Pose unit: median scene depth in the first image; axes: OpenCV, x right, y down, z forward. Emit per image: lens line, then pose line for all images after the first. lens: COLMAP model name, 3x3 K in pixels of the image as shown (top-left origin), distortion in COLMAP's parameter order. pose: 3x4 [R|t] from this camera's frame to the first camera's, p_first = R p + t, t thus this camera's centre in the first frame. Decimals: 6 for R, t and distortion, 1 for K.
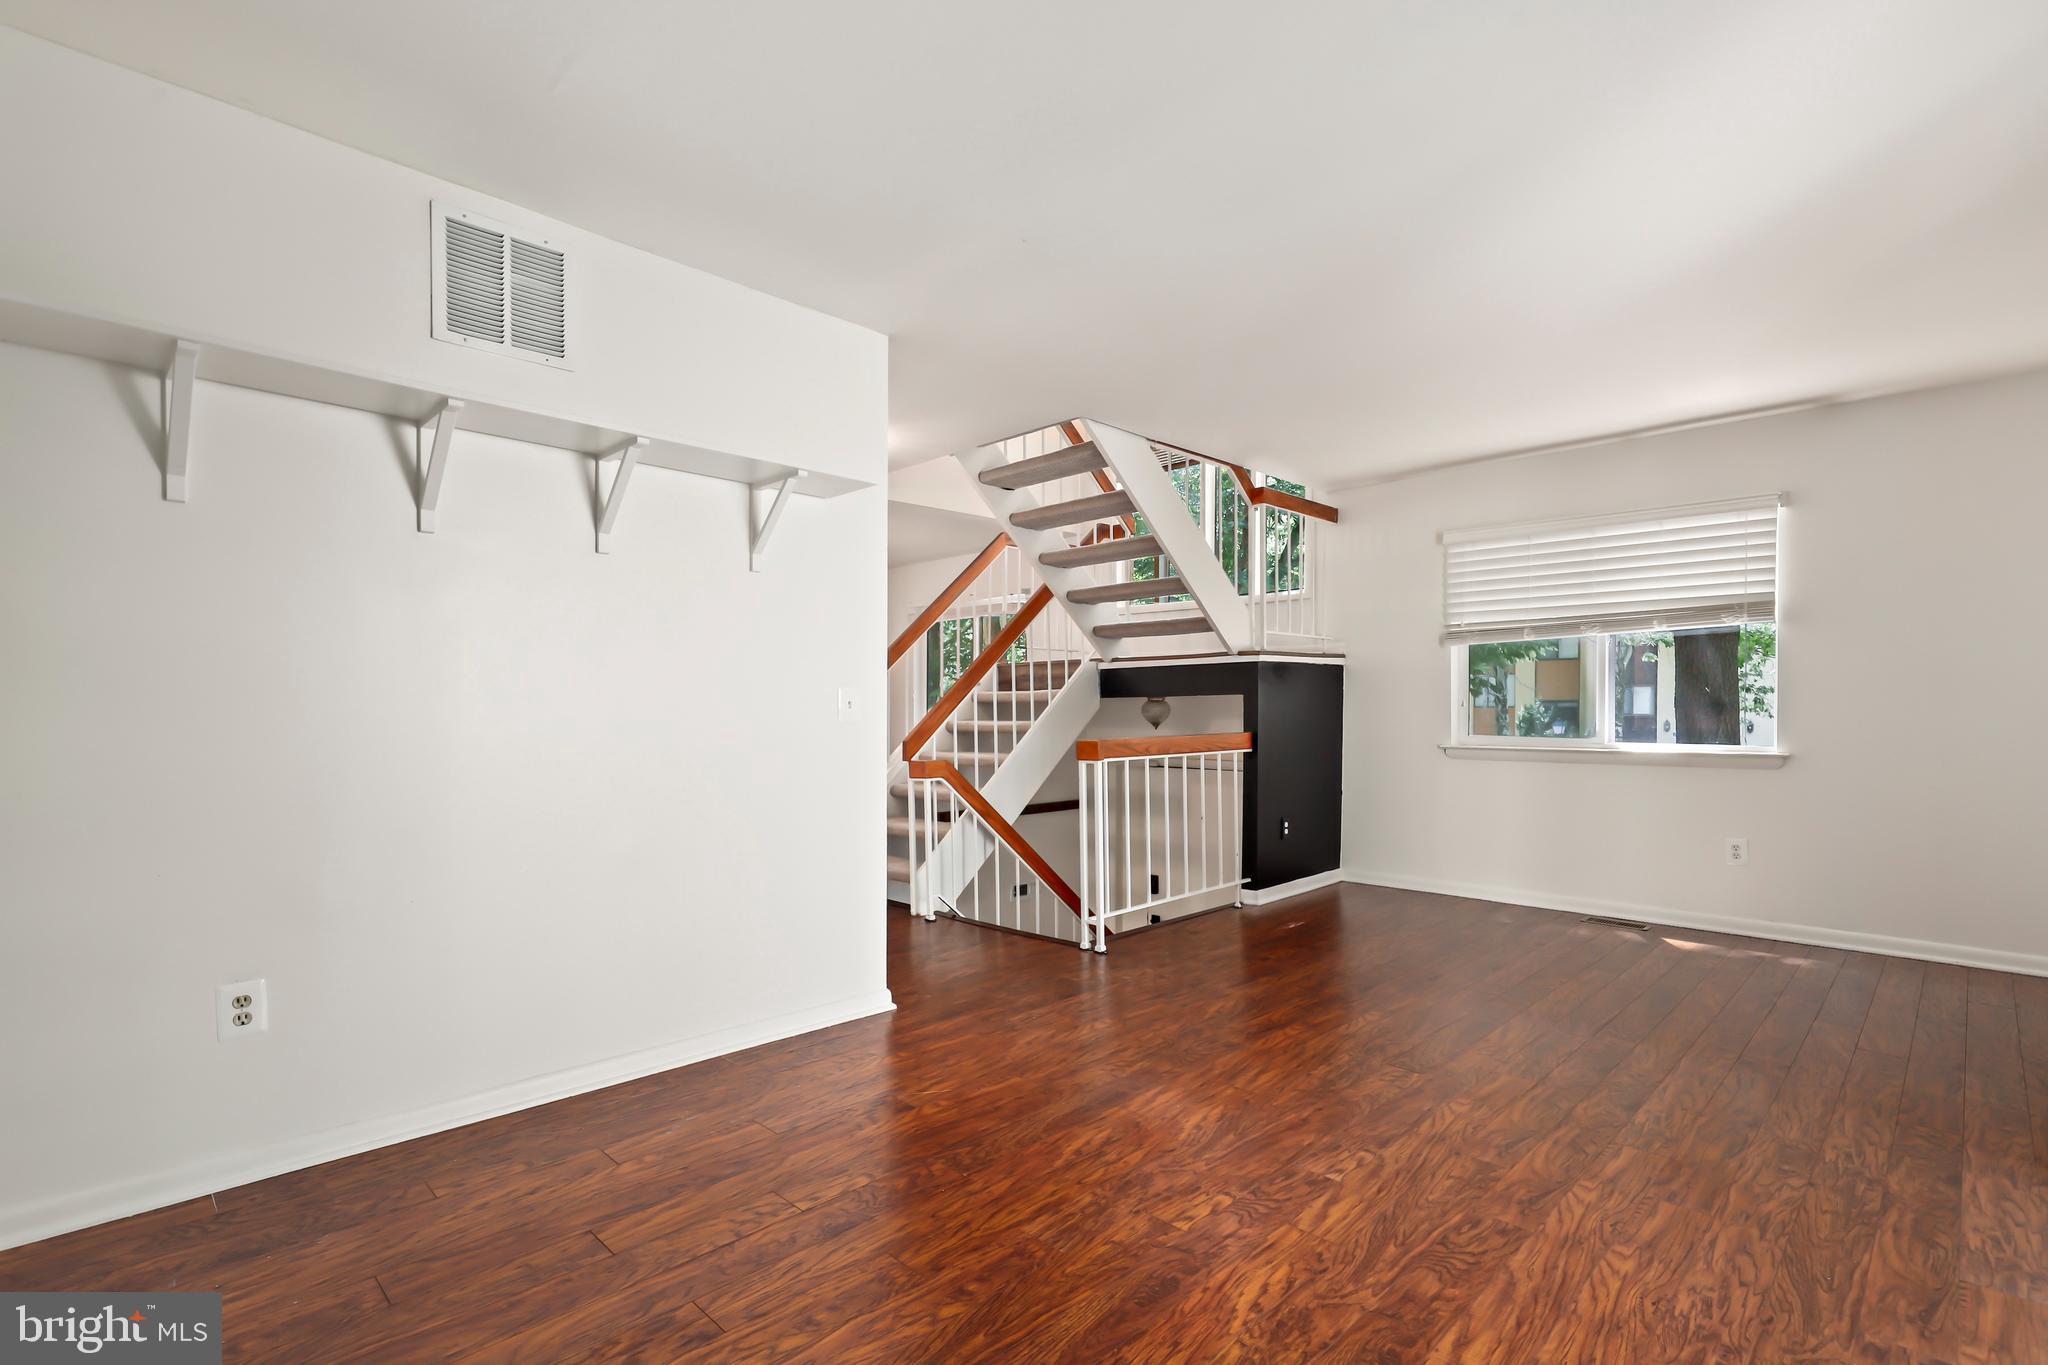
lens RADIAL K [[948.6, 0, 1019.8], [0, 948.6, 712.2], [0, 0, 1]] dist [0.003950, -0.000095]
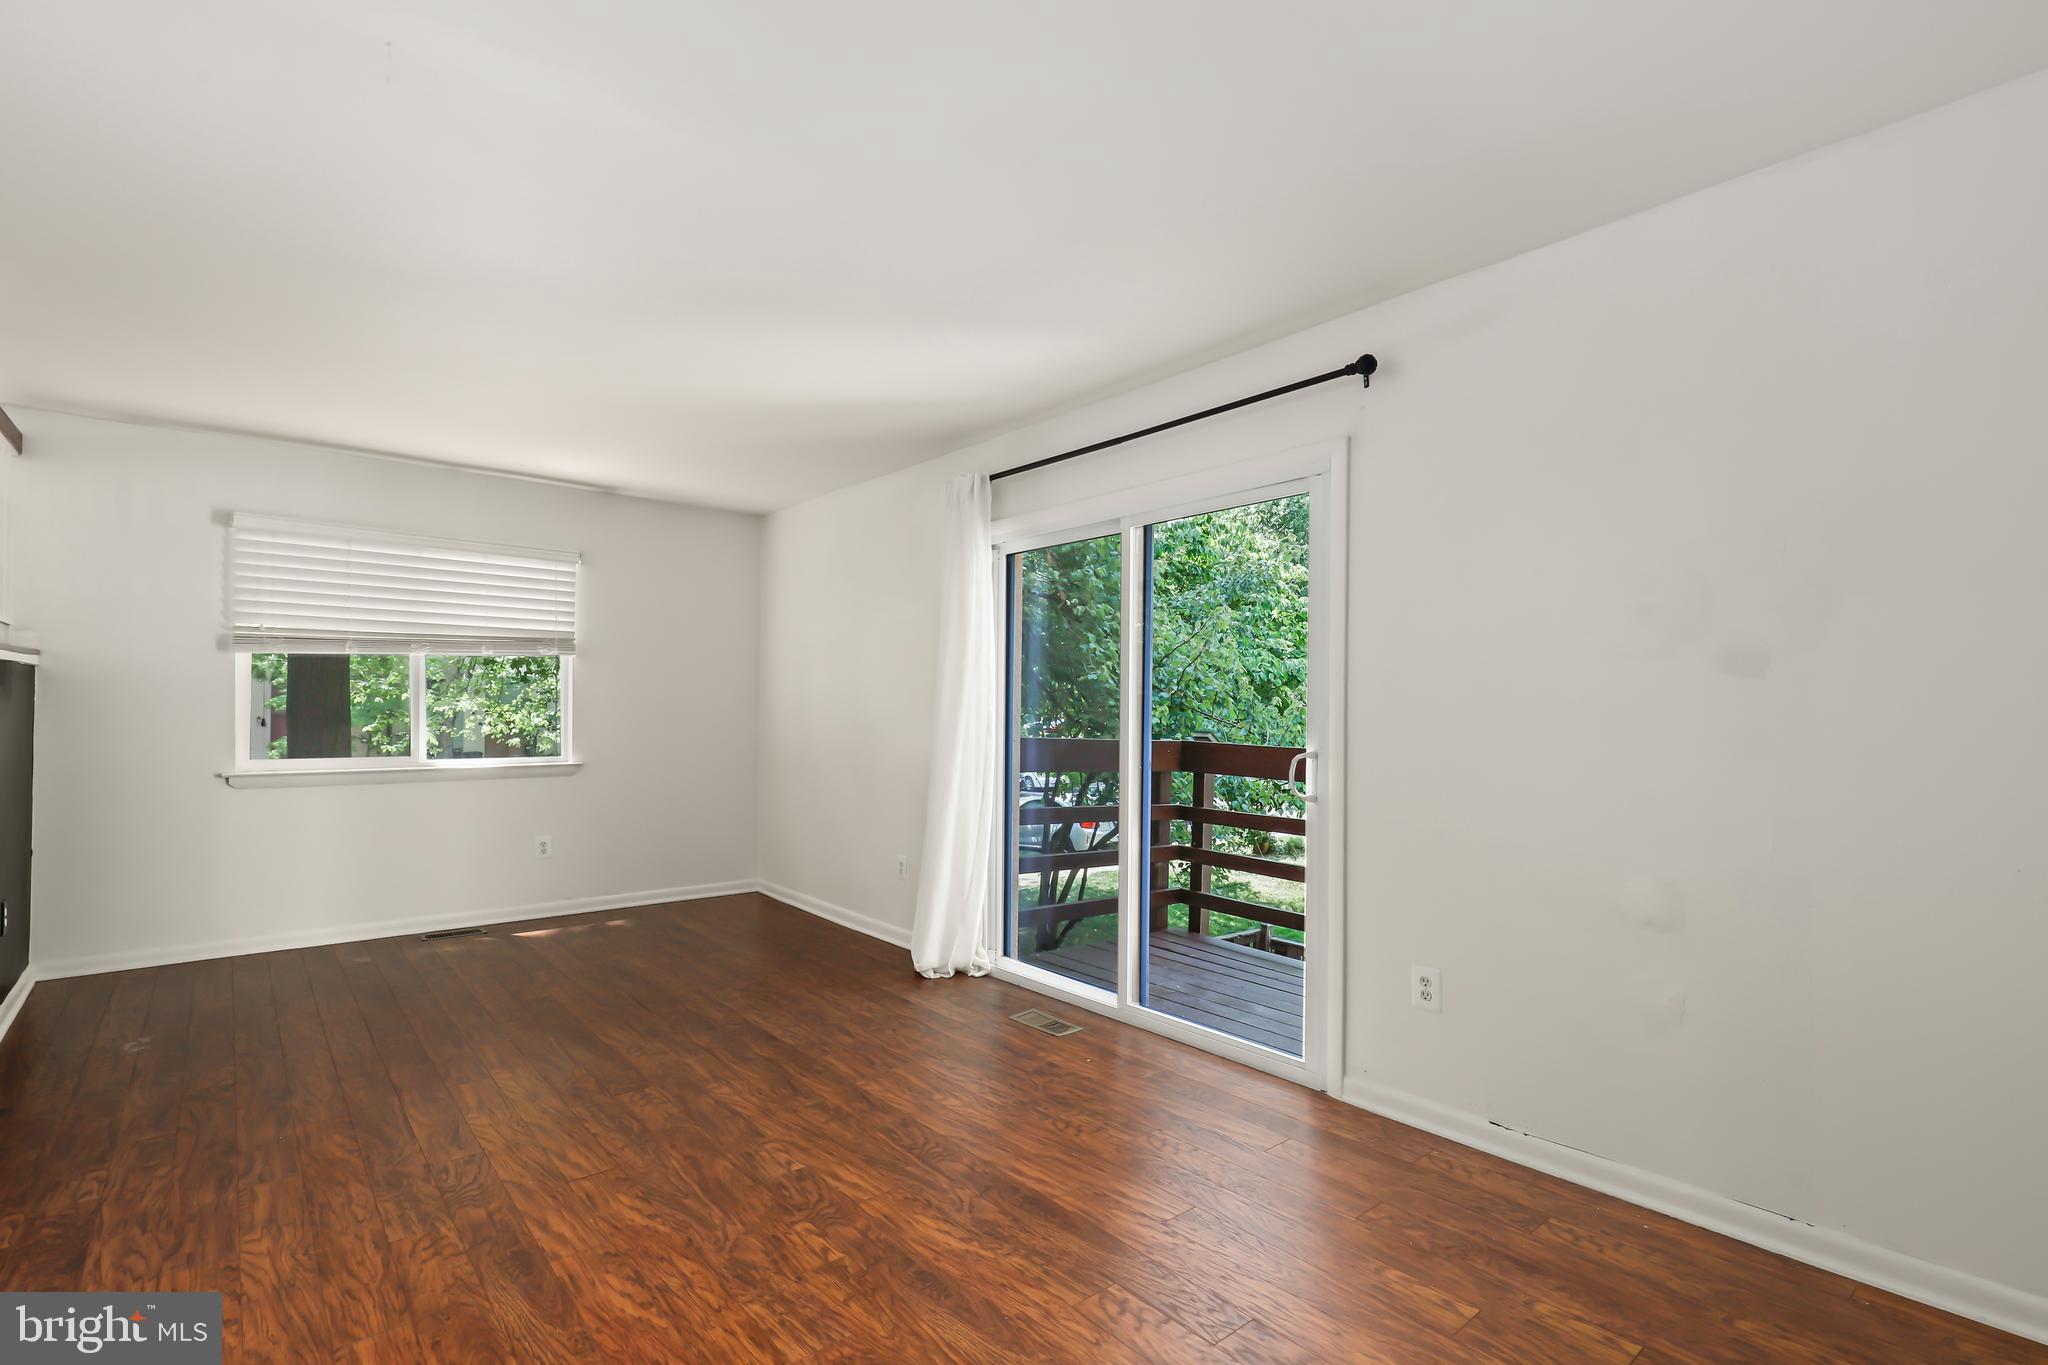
lens RADIAL K [[948.6, 0, 1019.8], [0, 948.6, 712.2], [0, 0, 1]] dist [0.003950, -0.000095]
pose [[0.085876, 0.000150, 0.996306, -0.743672], [-0.000615, 1.000000, -0.000098, -0.044211], [-0.996306, -0.000605, 0.085876, 0.631340]]
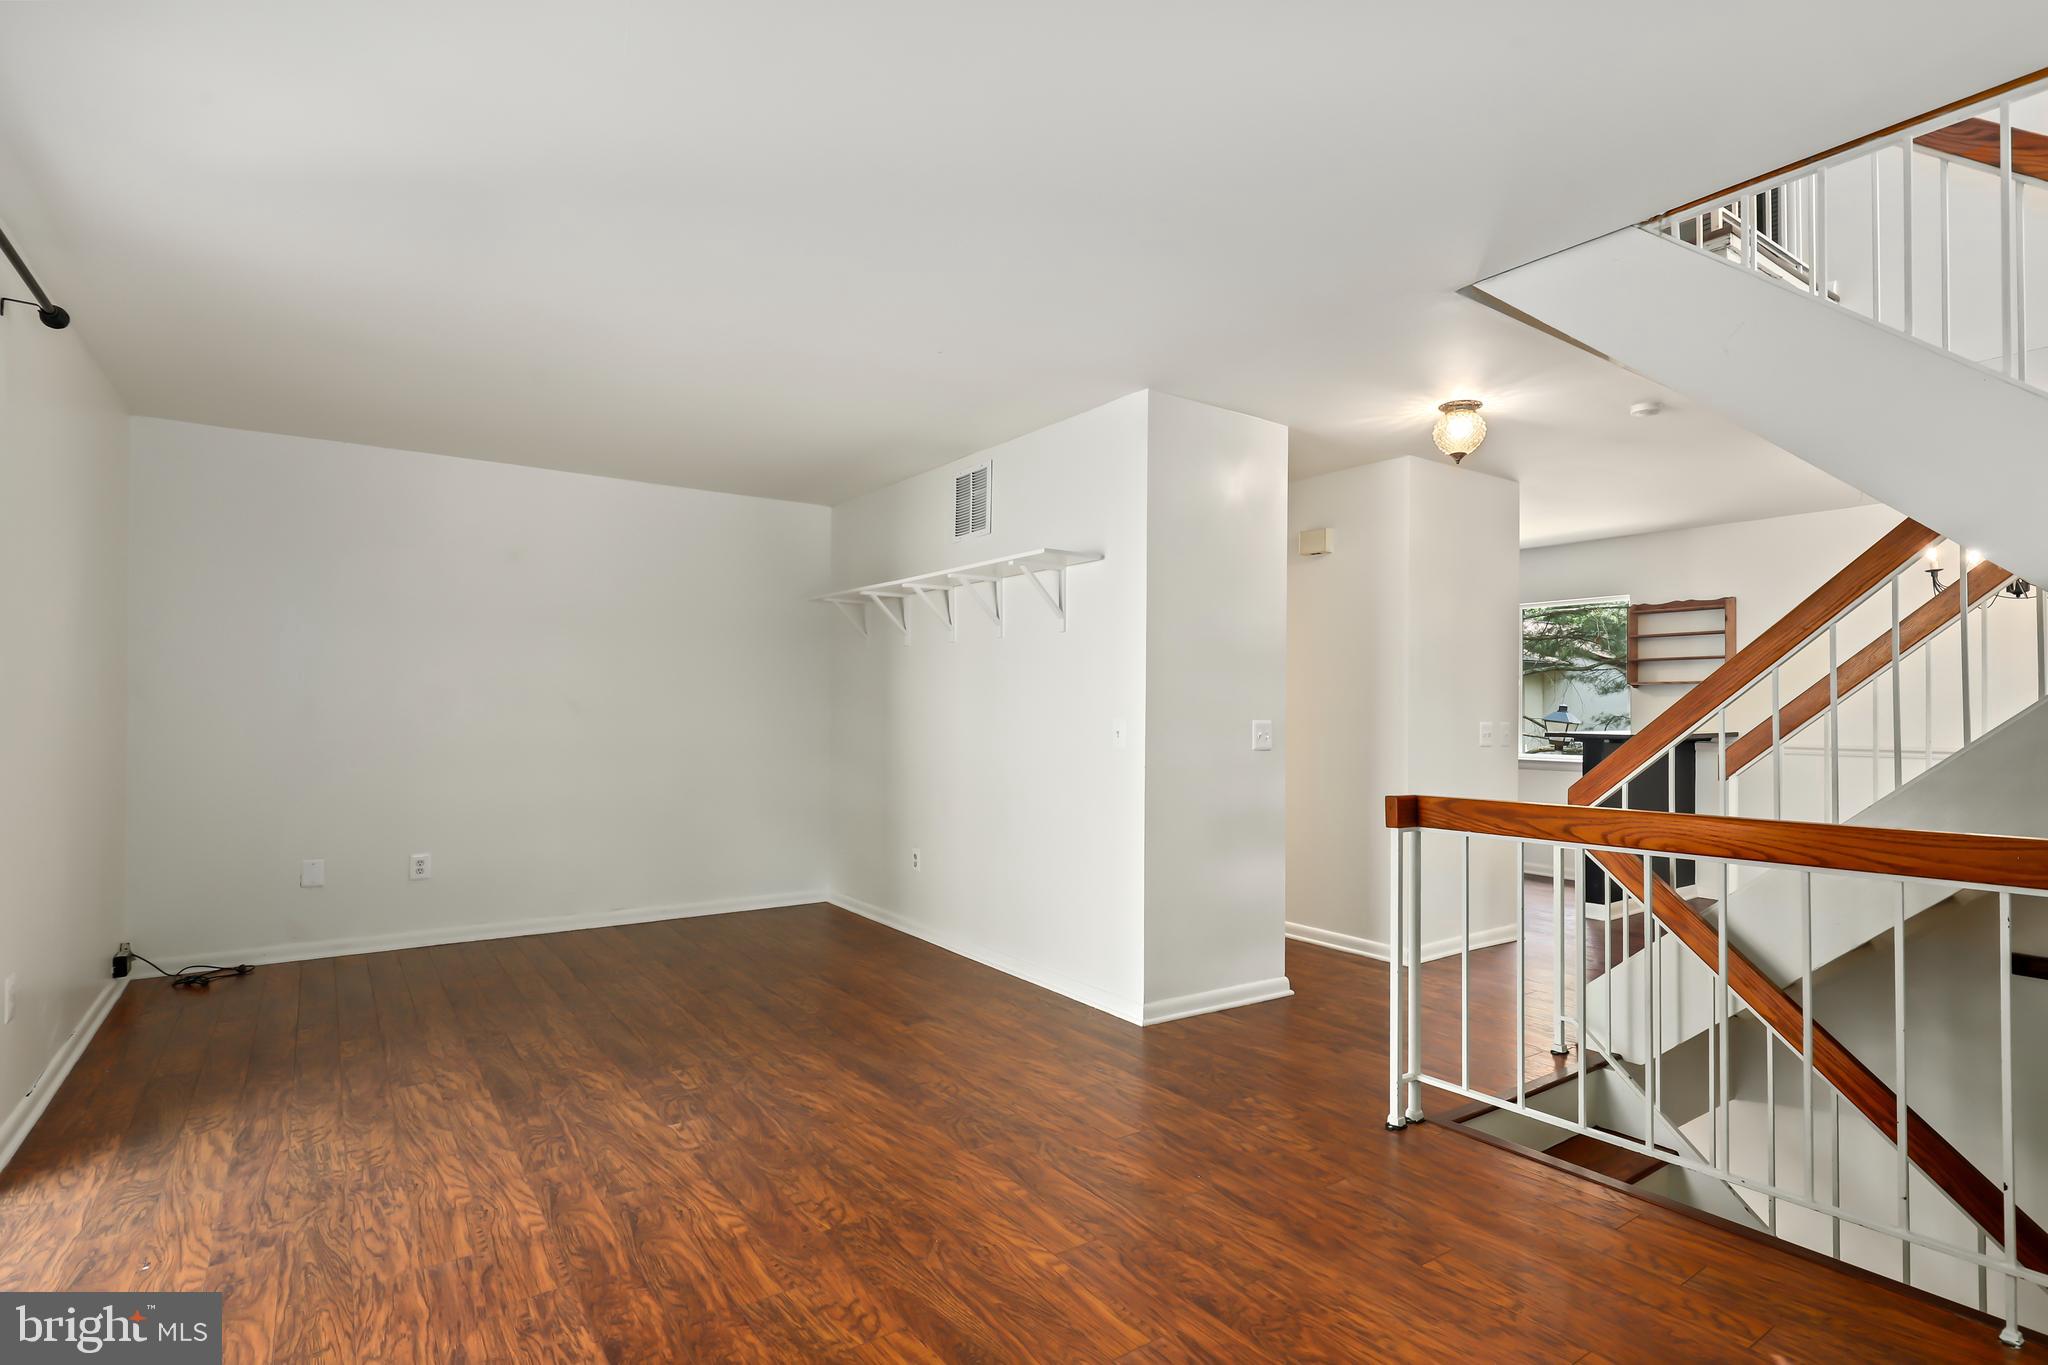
lens RADIAL K [[1002.7, 0, 1026.5], [0, 1002.7, 701.2], [0, 0, 1]] dist [0.001166, 0.000902]
pose [[-0.168266, -0.013820, -0.985645, 1.512554], [-0.009072, 0.999881, -0.012471, -0.047374], [0.985700, 0.006843, -0.168372, 1.630955]]
